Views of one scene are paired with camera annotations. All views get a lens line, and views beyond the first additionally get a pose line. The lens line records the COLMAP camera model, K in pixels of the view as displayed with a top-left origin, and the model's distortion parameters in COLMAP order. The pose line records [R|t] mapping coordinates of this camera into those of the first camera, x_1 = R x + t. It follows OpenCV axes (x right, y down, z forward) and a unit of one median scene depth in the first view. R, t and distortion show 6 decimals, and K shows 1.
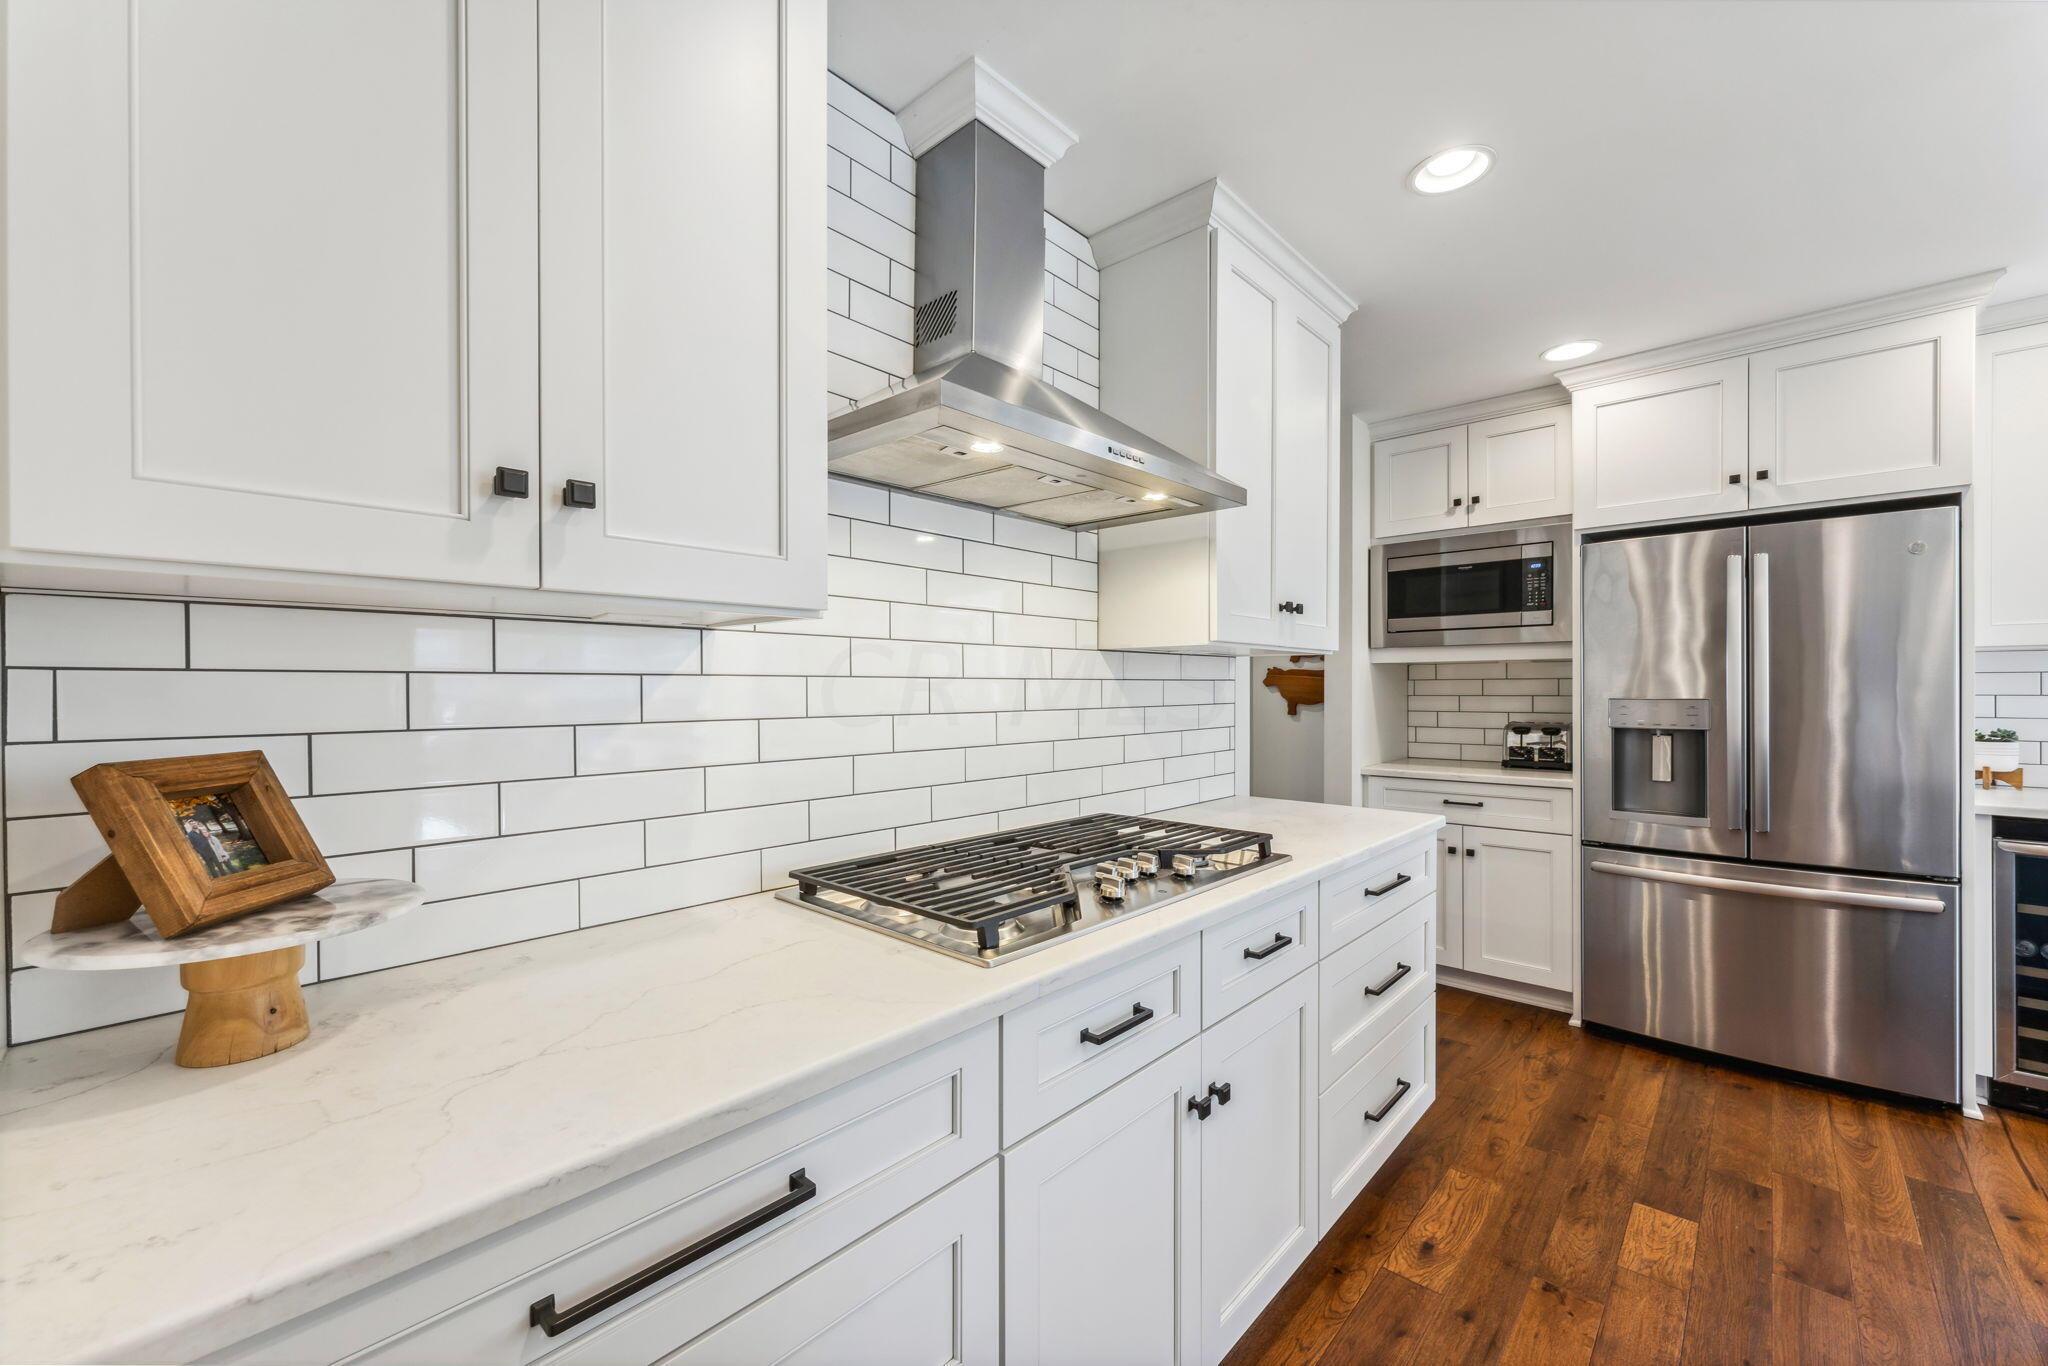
lens RADIAL K [[820.8, 0, 1022.9], [0, 820.8, 693.5], [0, 0, 1]] dist [-0.000524, -0.000232]
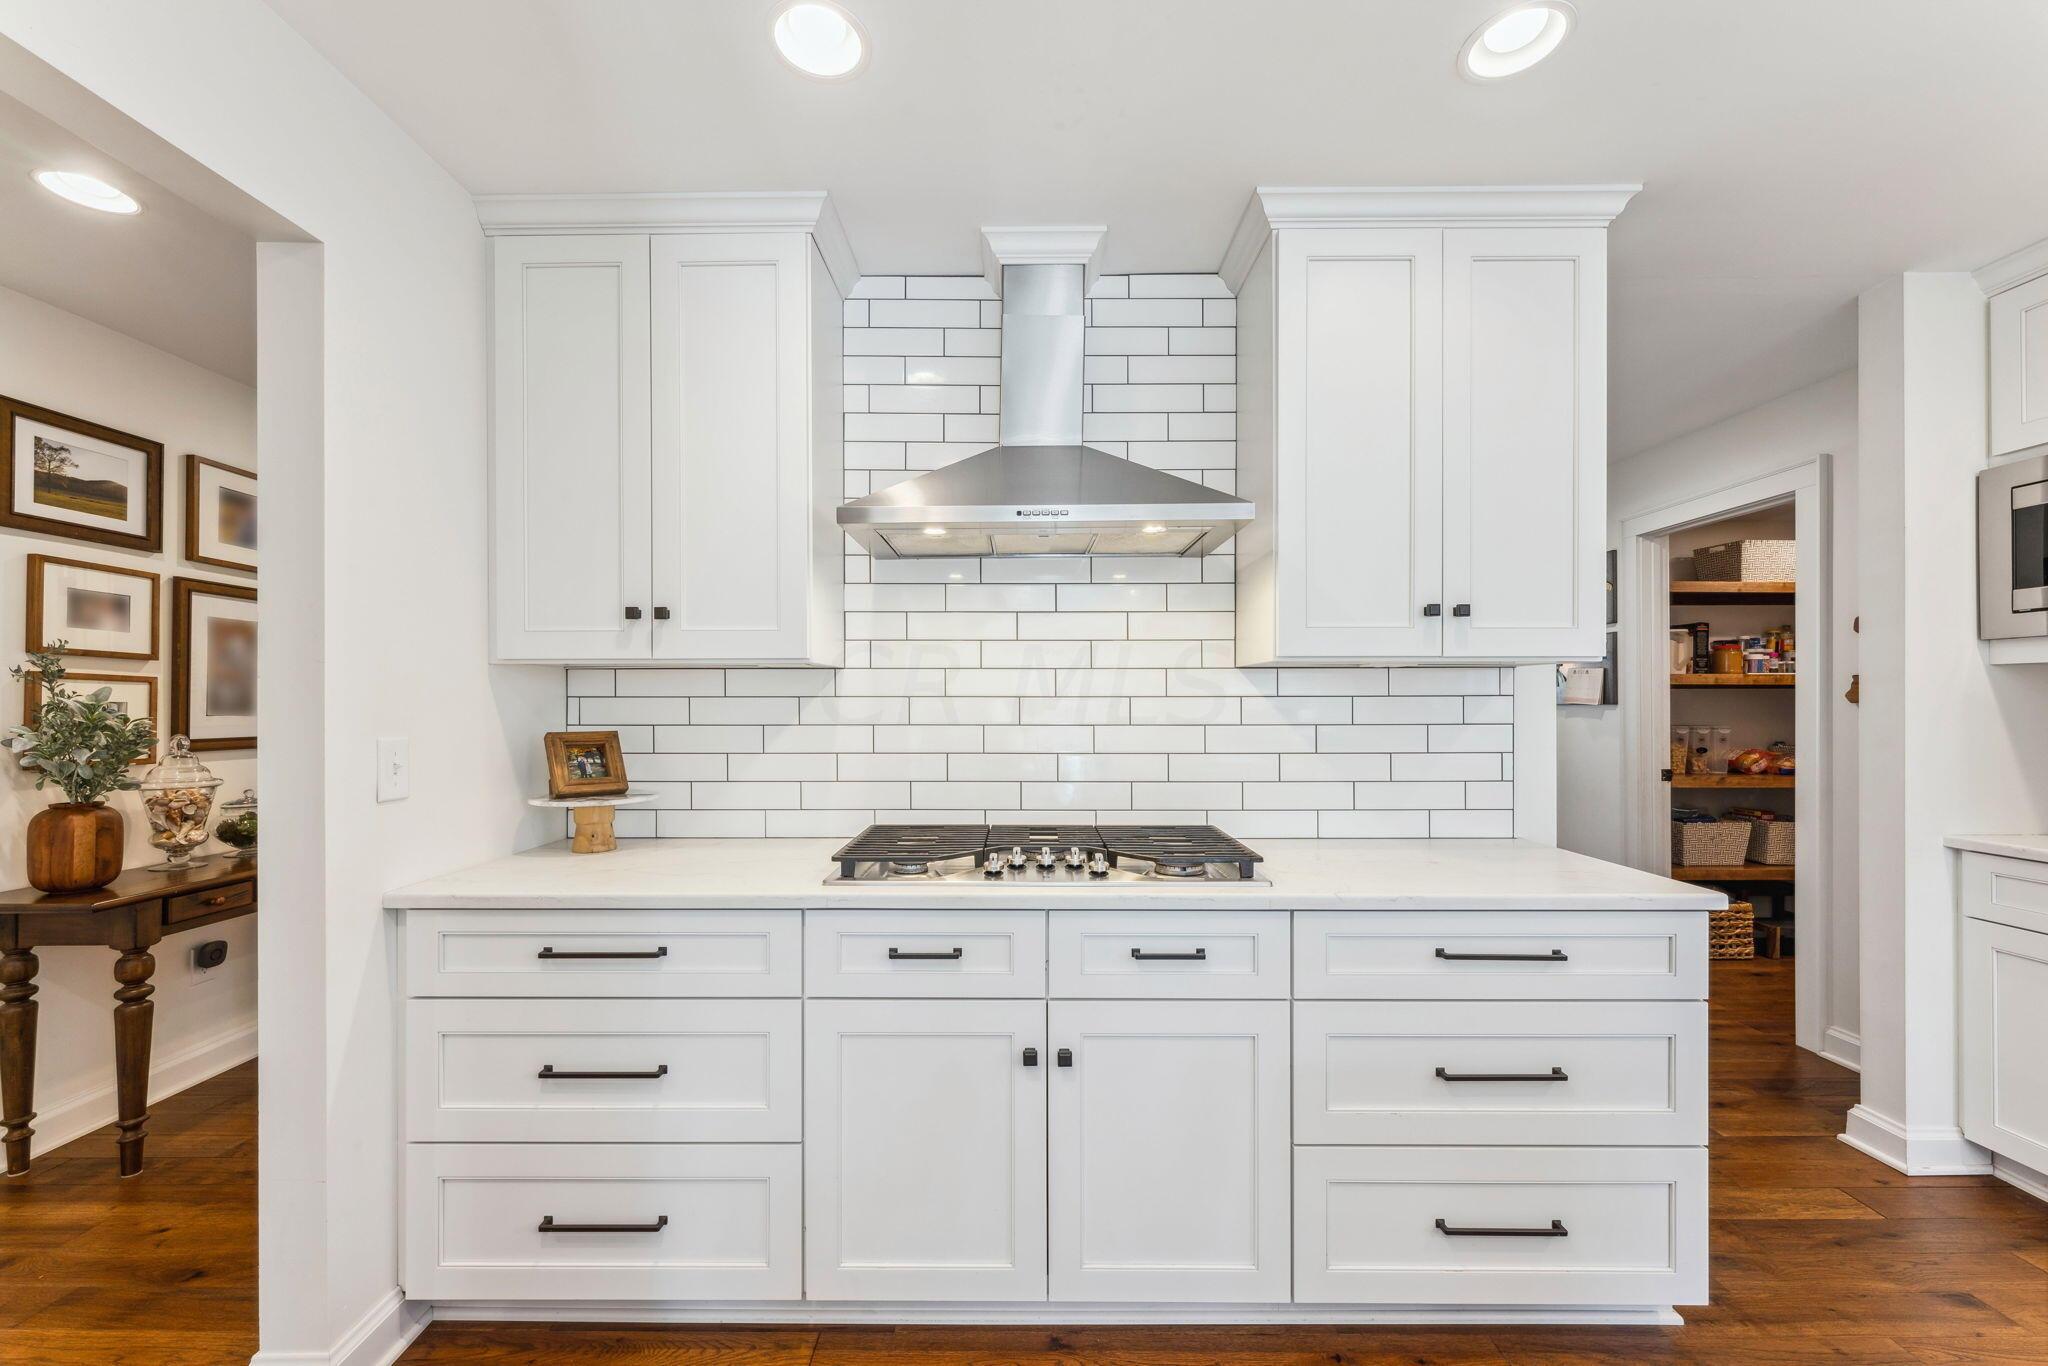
lens RADIAL K [[790.8, 0, 974.4], [0, 790.8, 703.1], [0, 0, 1]] dist [0.000617, -0.000329]
pose [[0.666044, 0.001123, -0.745911, 0.811493], [-0.005377, 0.999980, -0.003296, -0.005381], [0.745893, 0.006206, 0.666037, 0.134634]]
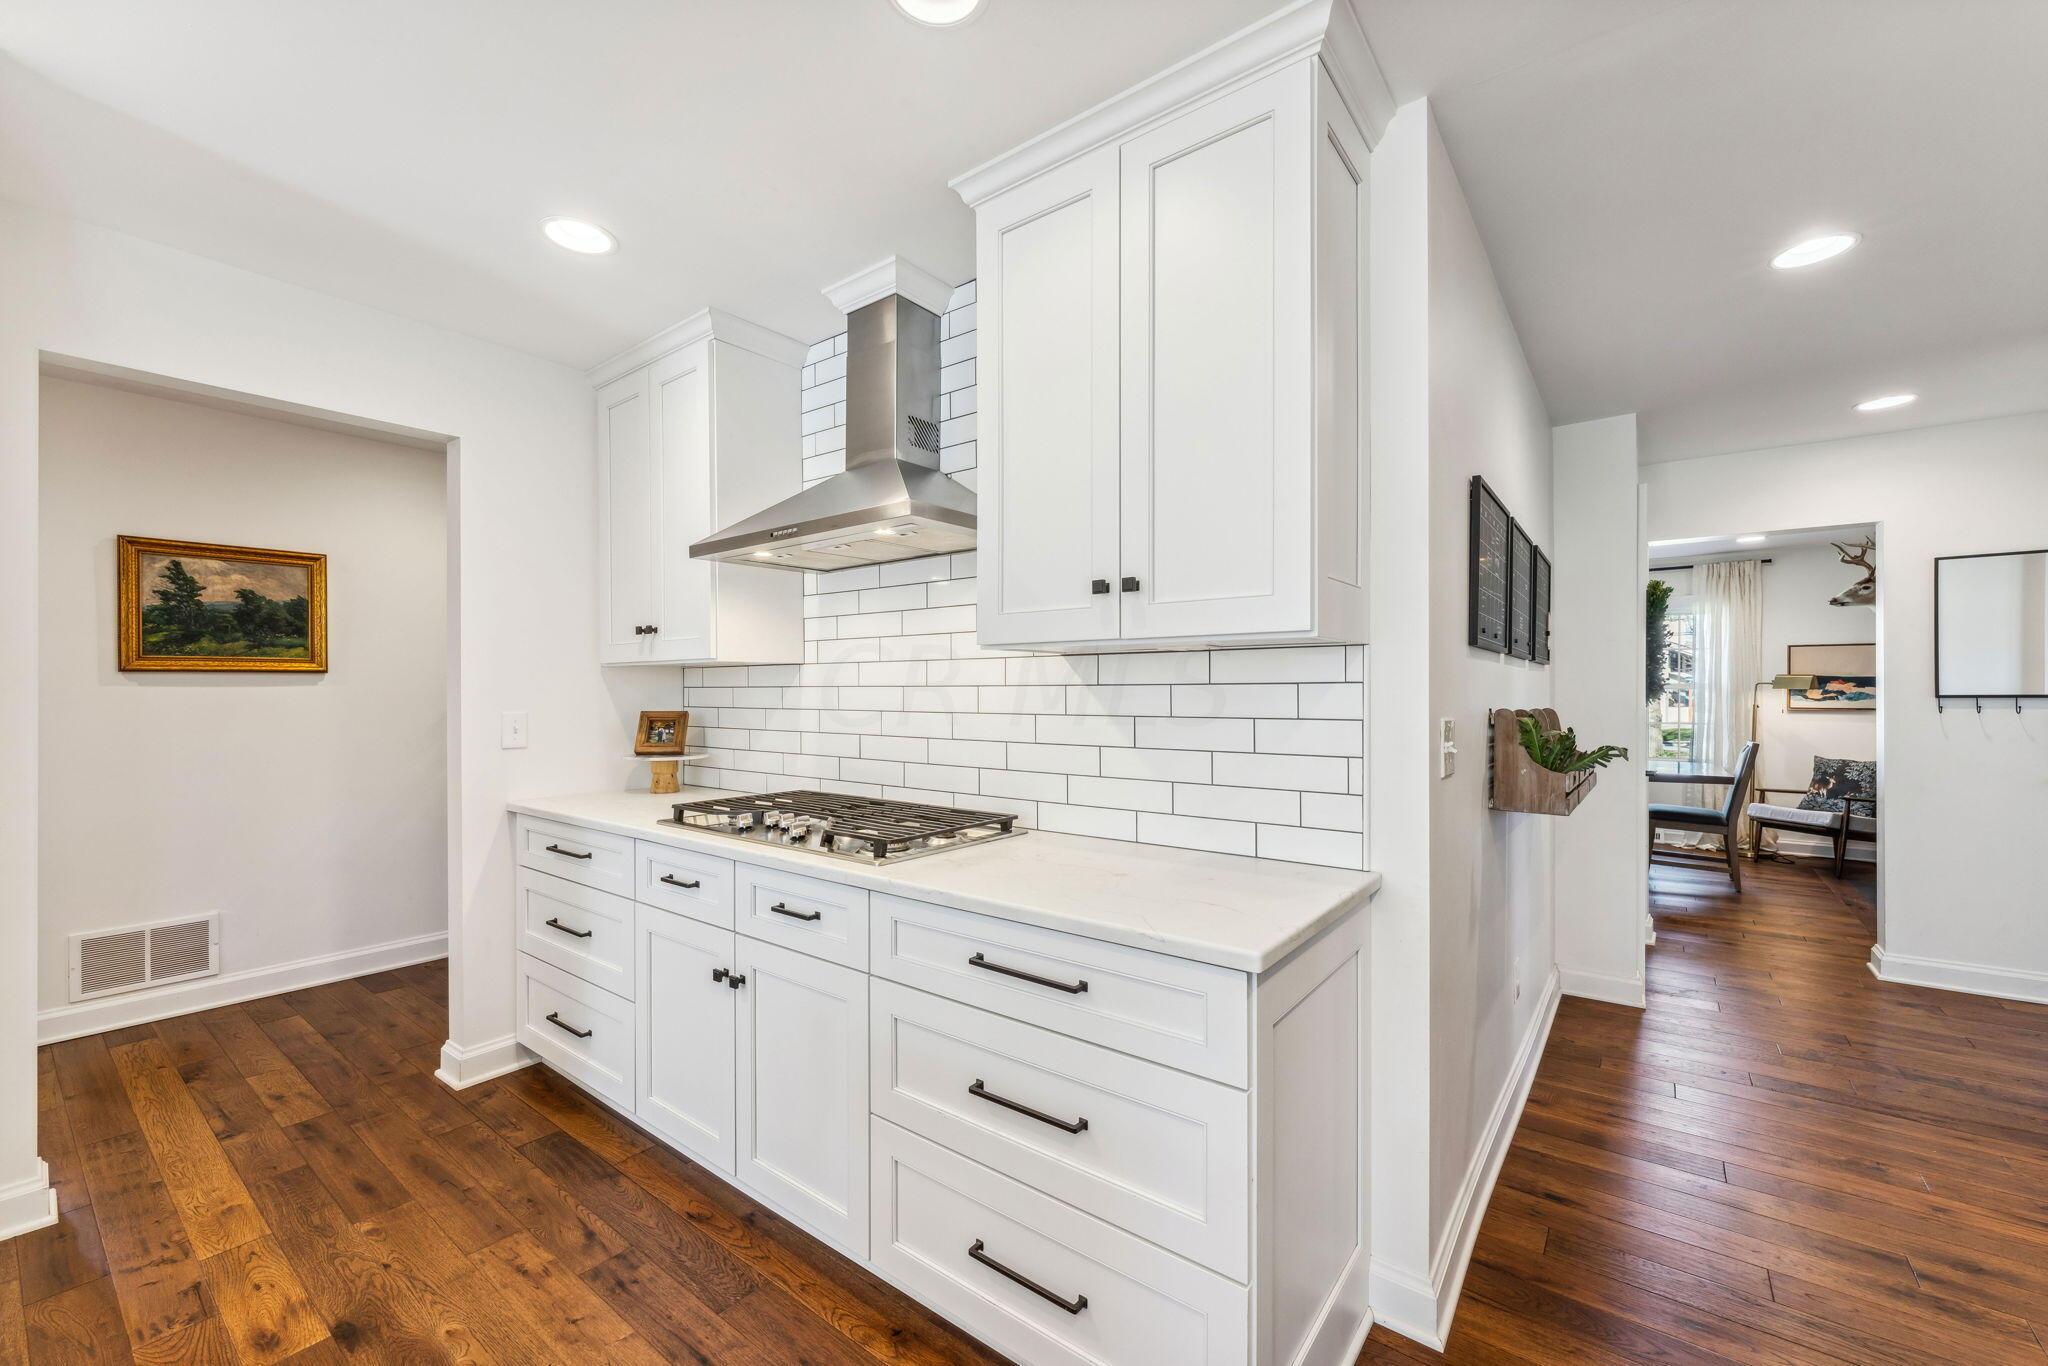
lens RADIAL K [[794.0, 0, 1026.2], [0, 794.0, 694.6], [0, 0, 1]] dist [0.001120, 0.000087]
pose [[0.095691, 0.005082, -0.995398, 1.369187], [-0.007337, 0.999963, 0.004400, -0.013078], [0.995384, 0.006883, 0.095725, 1.145959]]
